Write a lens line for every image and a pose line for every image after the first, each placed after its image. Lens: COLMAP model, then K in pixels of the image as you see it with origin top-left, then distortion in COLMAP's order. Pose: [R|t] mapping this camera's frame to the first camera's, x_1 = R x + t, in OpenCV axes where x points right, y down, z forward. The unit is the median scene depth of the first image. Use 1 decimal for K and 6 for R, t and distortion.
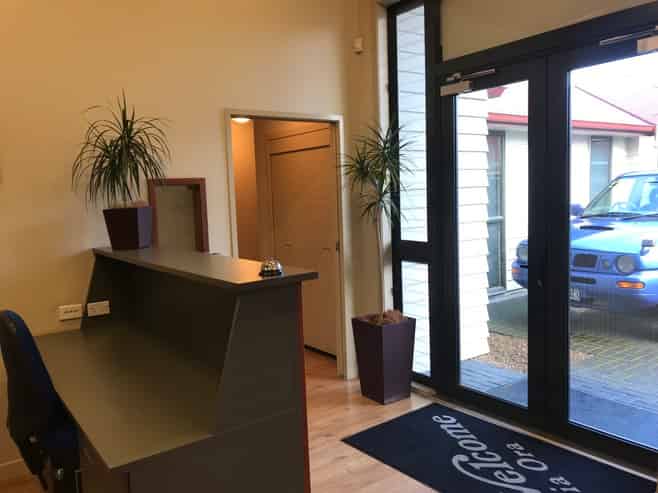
lens RADIAL K [[545.4, 0, 329.0], [0, 545.4, 246.5], [0, 0, 1]] dist [0.236719, 0.000708]
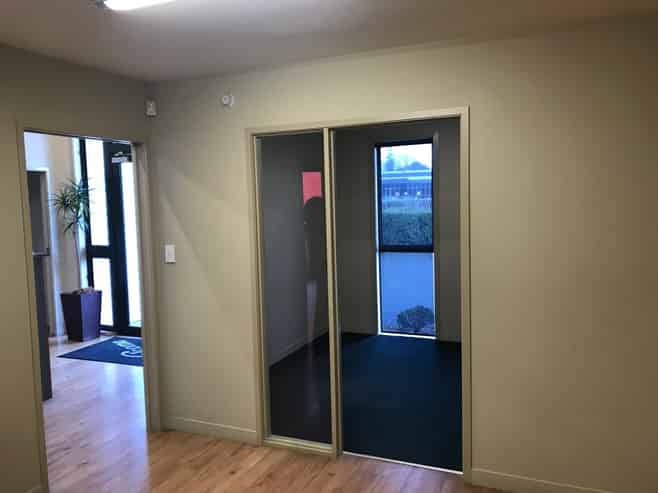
lens RADIAL K [[546.8, 0, 329.0], [0, 546.8, 246.5], [0, 0, 1]] dist [0.003139, 0.004398]
pose [[0.864338, -0.024021, 0.502337, -0.081701], [0.051833, 0.997794, -0.041473, 0.099953], [-0.500233, 0.061885, 0.863677, -0.806166]]
